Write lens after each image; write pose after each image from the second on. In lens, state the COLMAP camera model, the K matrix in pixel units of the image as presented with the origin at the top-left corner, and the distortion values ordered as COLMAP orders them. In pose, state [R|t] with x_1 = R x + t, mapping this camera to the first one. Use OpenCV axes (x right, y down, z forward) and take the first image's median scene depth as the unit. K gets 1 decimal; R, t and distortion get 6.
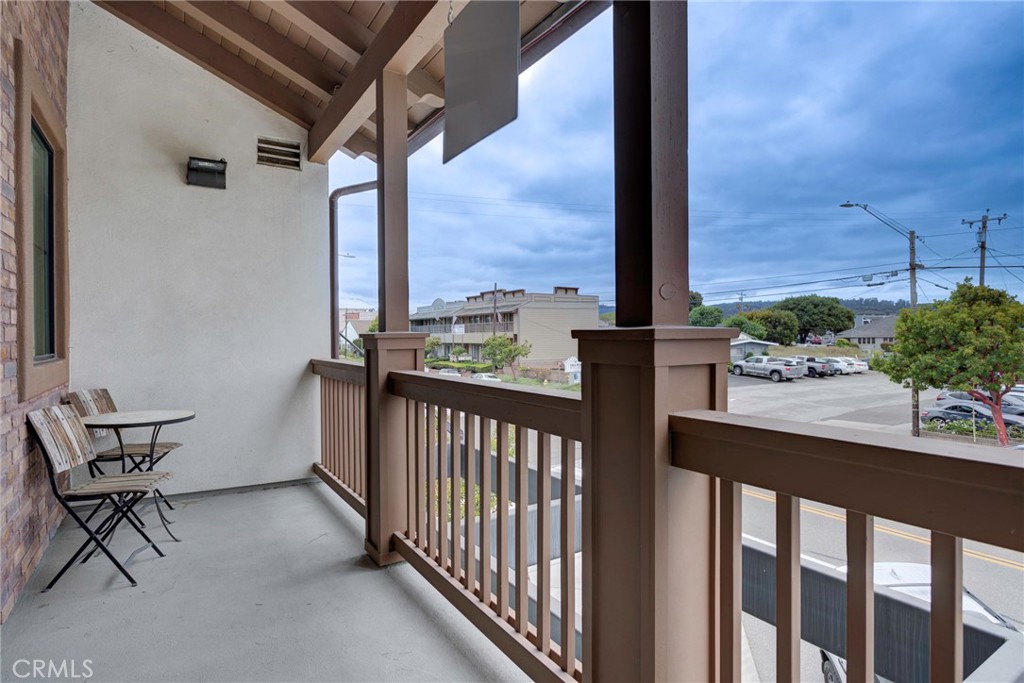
lens RADIAL K [[536.7, 0, 514.4], [0, 536.7, 341.7], [0, 0, 1]] dist [-0.009393, 0.001718]
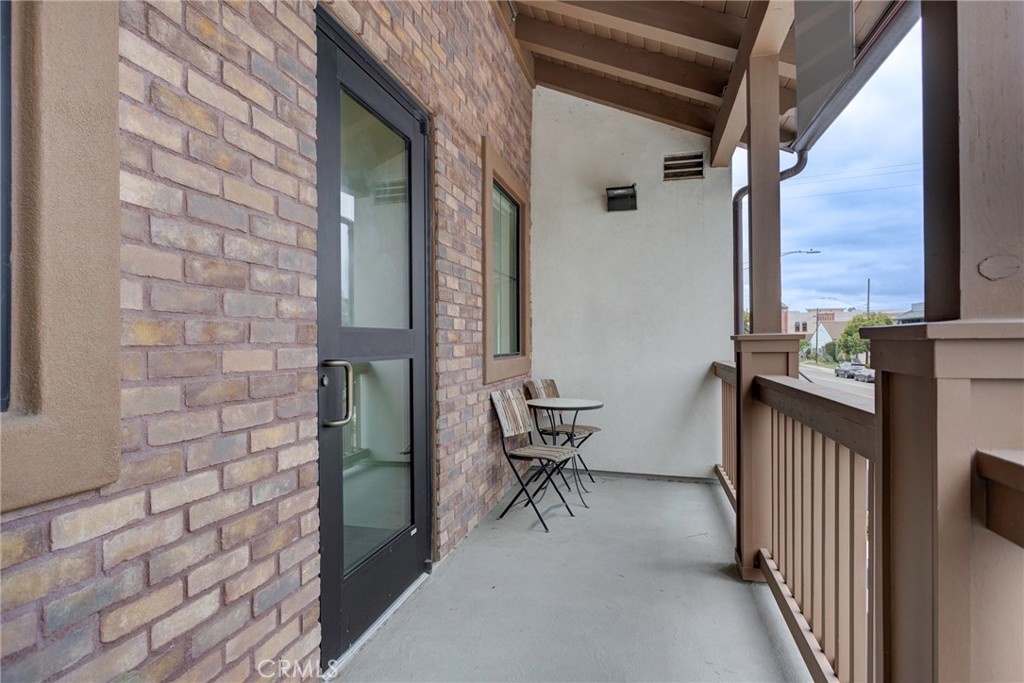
lens RADIAL K [[536.7, 0, 514.7], [0, 536.7, 341.6], [0, 0, 1]] dist [-0.009393, 0.001718]
pose [[0.678567, 0.000302, -0.734539, 0.152343], [-0.005038, 0.999978, -0.004243, 0.001674], [0.734522, 0.006579, 0.678553, 0.047991]]
